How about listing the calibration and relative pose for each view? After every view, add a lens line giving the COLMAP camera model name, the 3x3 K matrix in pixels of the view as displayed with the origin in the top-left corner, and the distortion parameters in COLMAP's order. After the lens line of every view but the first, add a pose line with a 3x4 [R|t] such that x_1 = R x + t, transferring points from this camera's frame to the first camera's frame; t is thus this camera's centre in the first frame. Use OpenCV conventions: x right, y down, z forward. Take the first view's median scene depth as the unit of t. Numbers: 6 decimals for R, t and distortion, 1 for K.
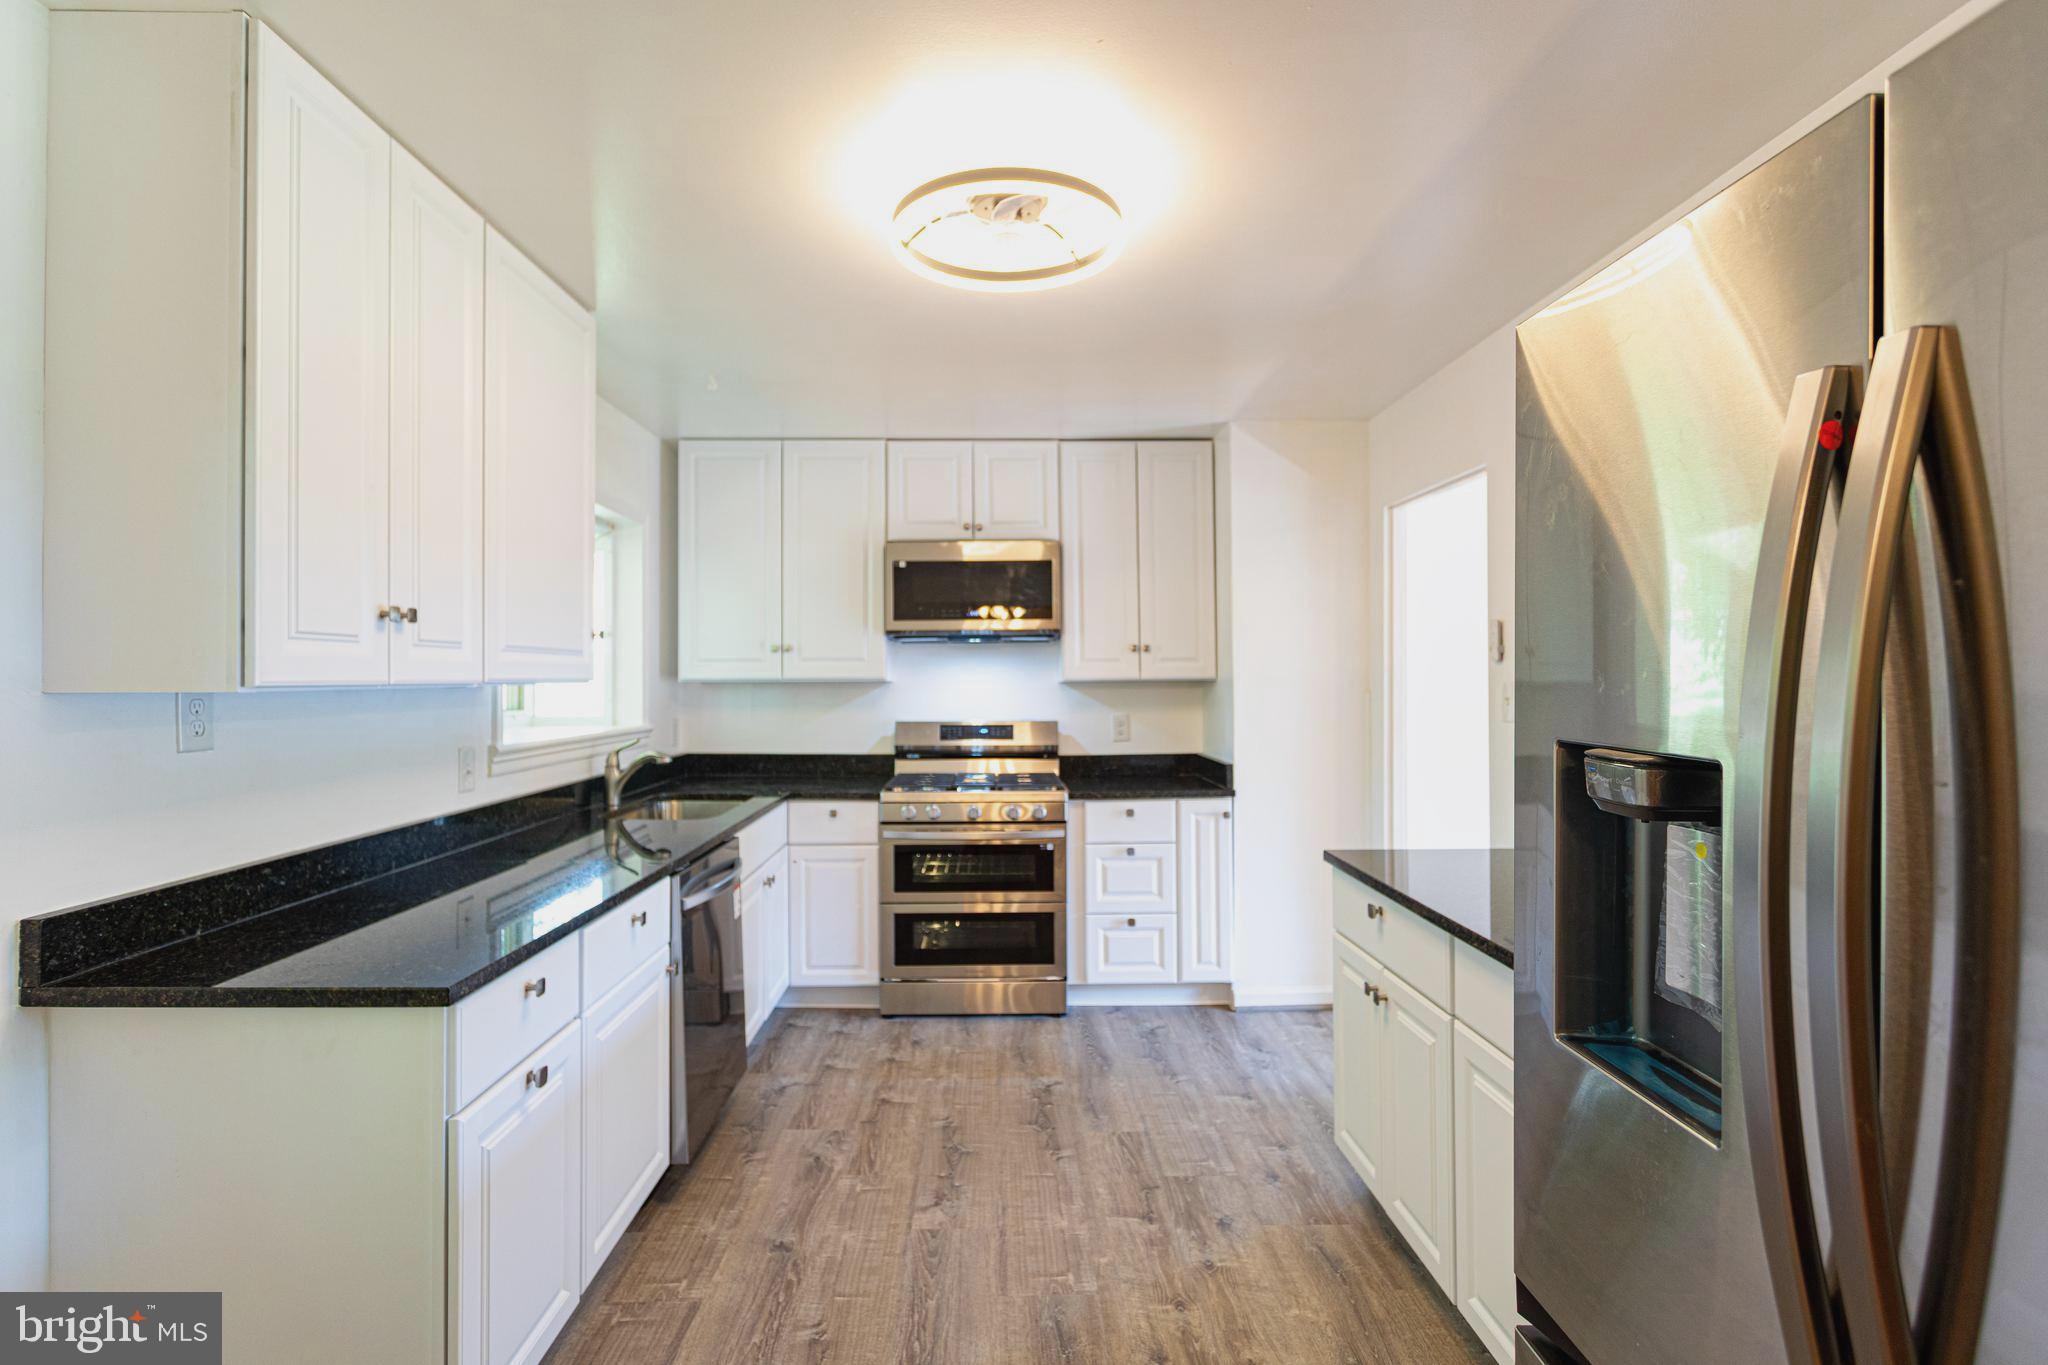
lens RADIAL K [[962.7, 0, 1012.5], [0, 962.7, 676.0], [0, 0, 1]] dist [0.004474, 0.000698]
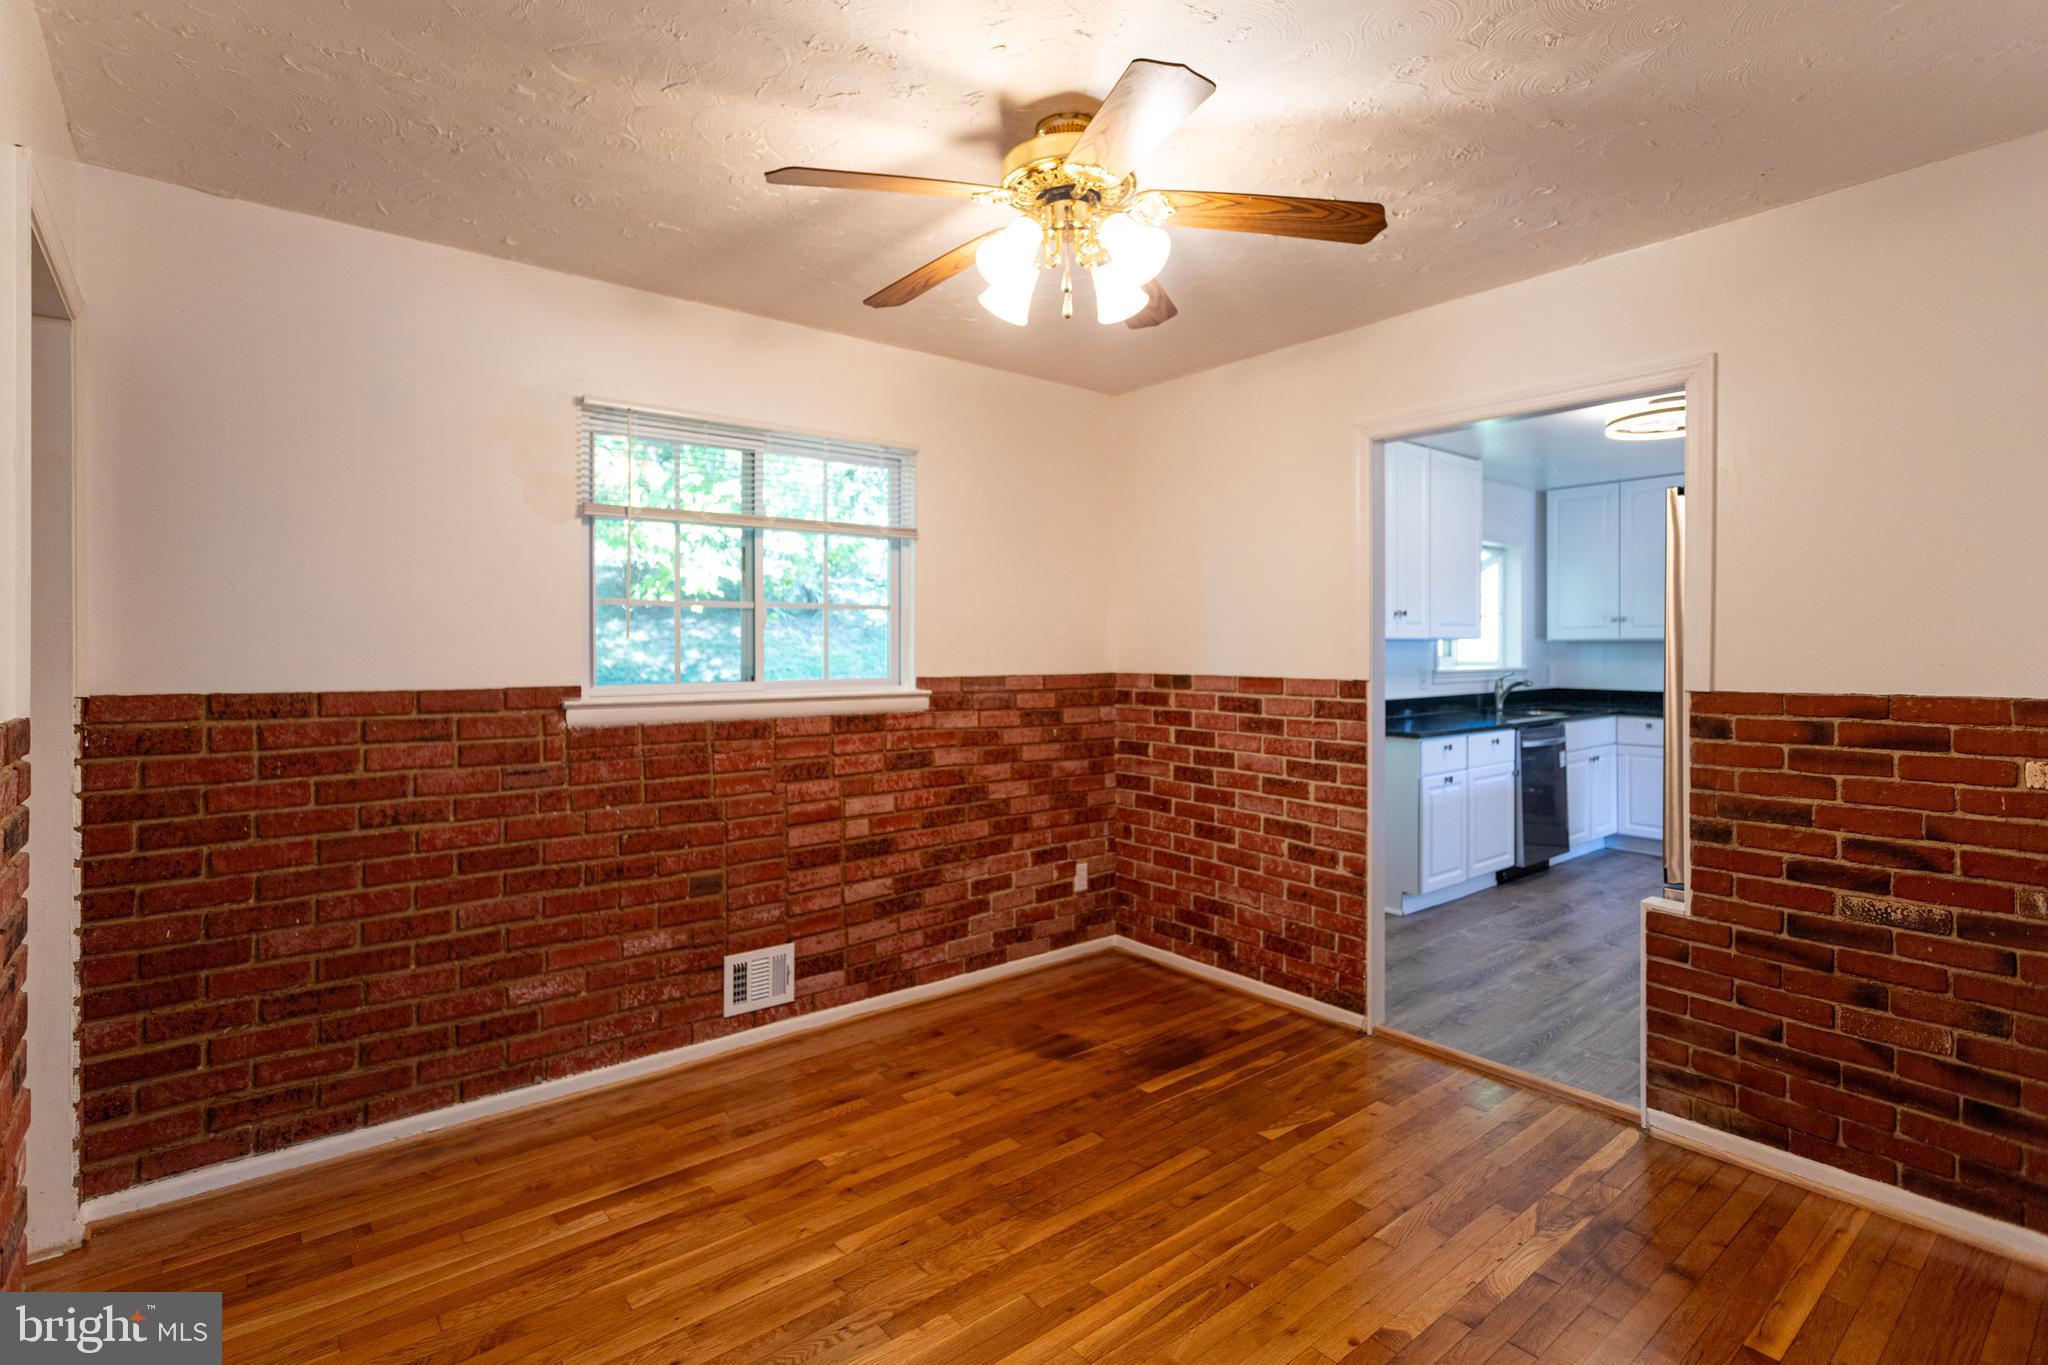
lens RADIAL K [[962.7, 0, 995.8], [0, 962.7, 651.1], [0, 0, 1]] dist [0.004474, 0.000698]
pose [[0.603203, 0.004388, -0.797575, 0.579791], [0.002016, 0.999973, 0.007026, 0.015114], [0.797585, -0.005846, 0.603178, -1.066012]]
